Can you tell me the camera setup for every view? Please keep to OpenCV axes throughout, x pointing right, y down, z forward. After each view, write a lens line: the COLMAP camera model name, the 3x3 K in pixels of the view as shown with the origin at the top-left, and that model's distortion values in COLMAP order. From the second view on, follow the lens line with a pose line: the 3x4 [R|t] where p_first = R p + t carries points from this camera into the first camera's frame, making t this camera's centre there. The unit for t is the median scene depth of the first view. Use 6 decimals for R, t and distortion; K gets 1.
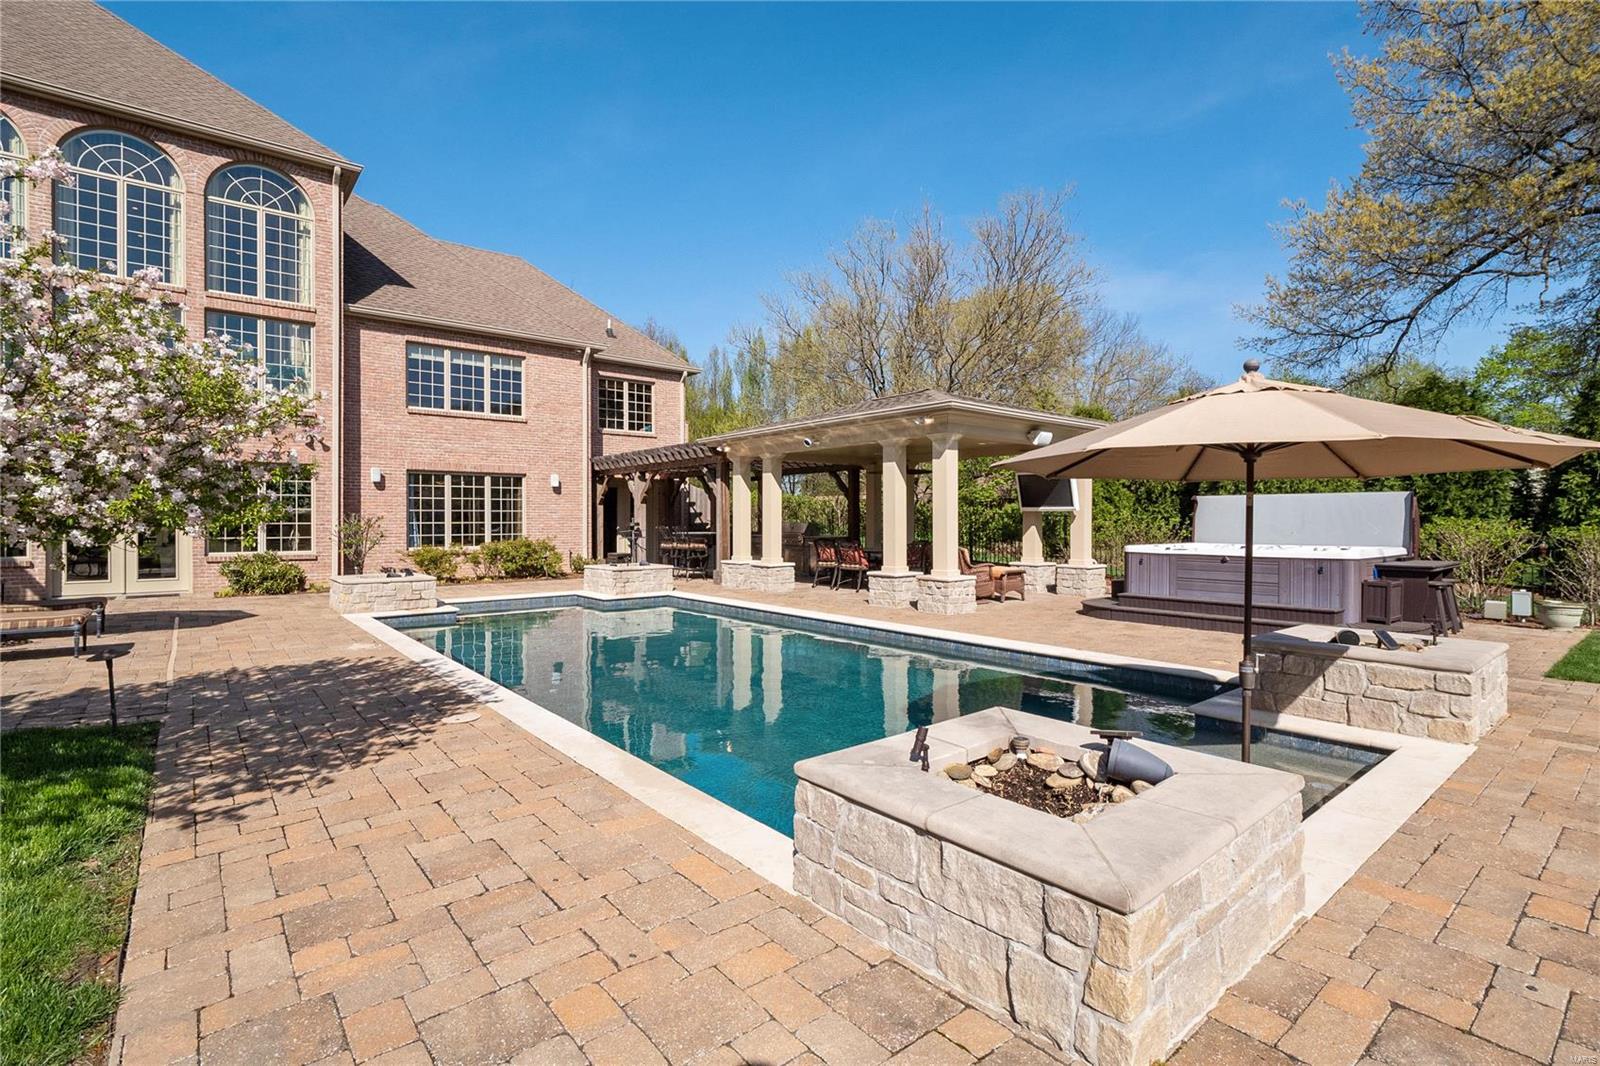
lens RADIAL K [[749.8, 0, 795.7], [0, 749.8, 527.0], [0, 0, 1]] dist [0.000415, -0.005452]
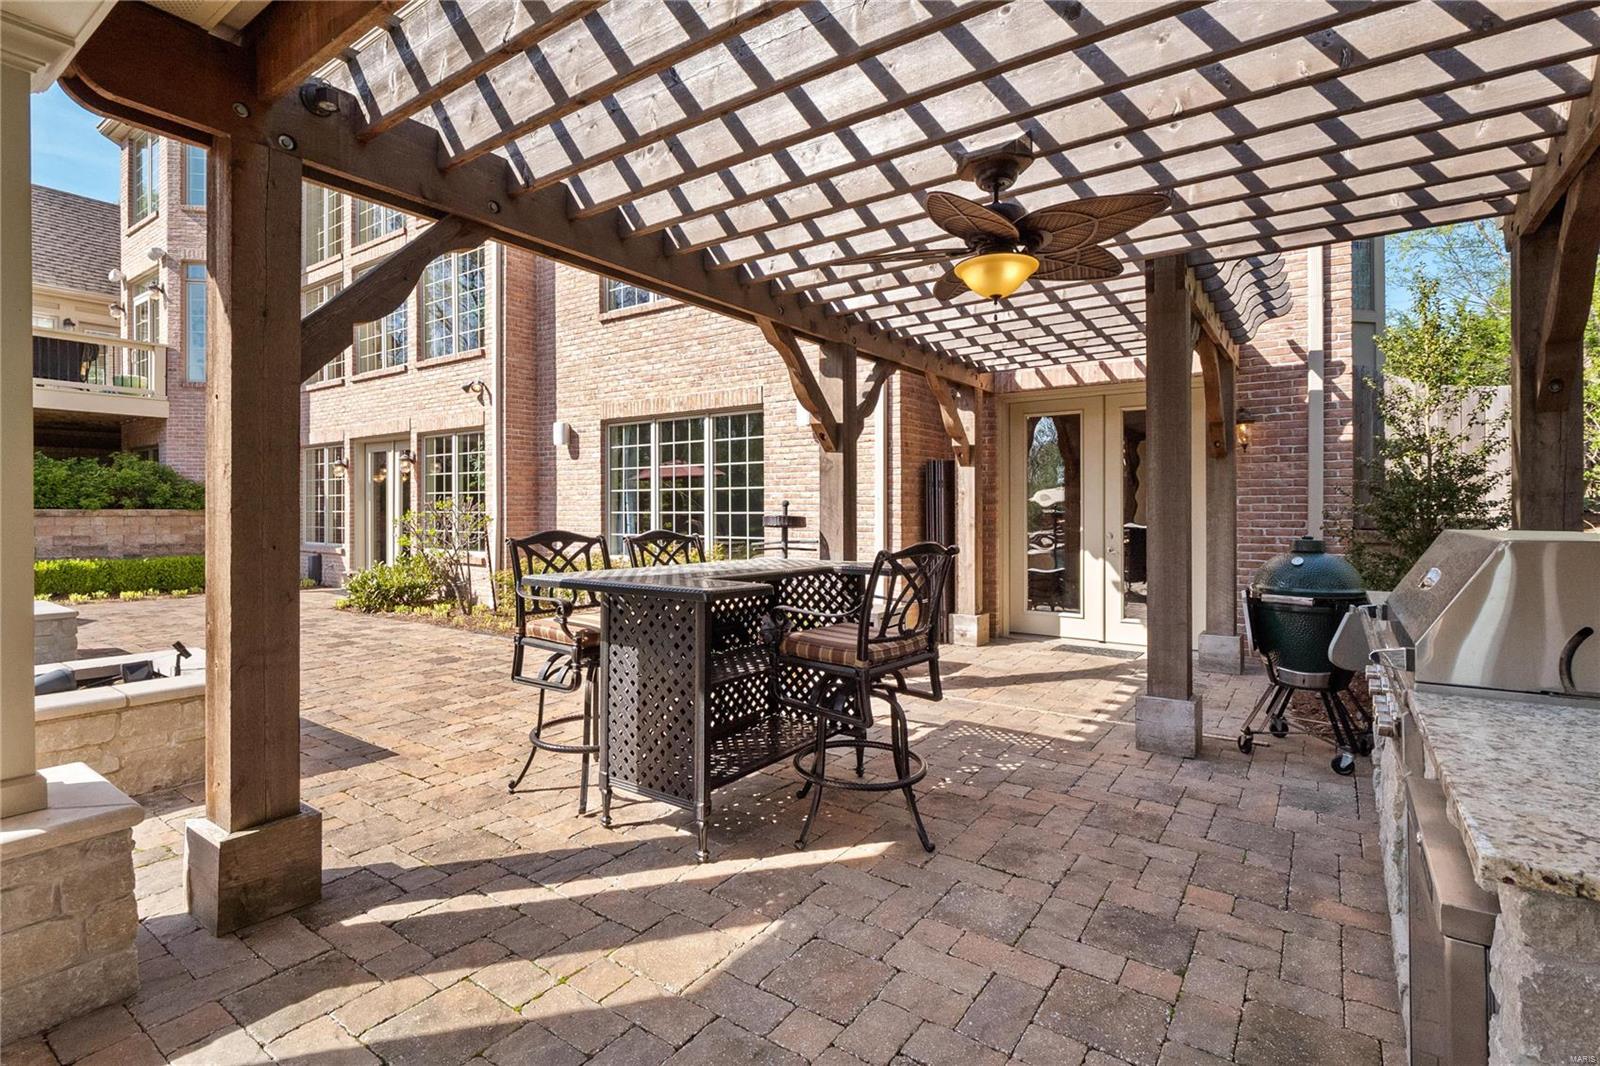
lens RADIAL K [[755.6, 0, 794.6], [0, 755.6, 511.4], [0, 0, 1]] dist [-0.001032, -0.000436]
pose [[0.265020, 0.002781, -0.964239, 0.092104], [-0.010201, 0.999948, 0.000080, -0.008062], [0.964189, 0.009815, 0.265035, 1.032688]]
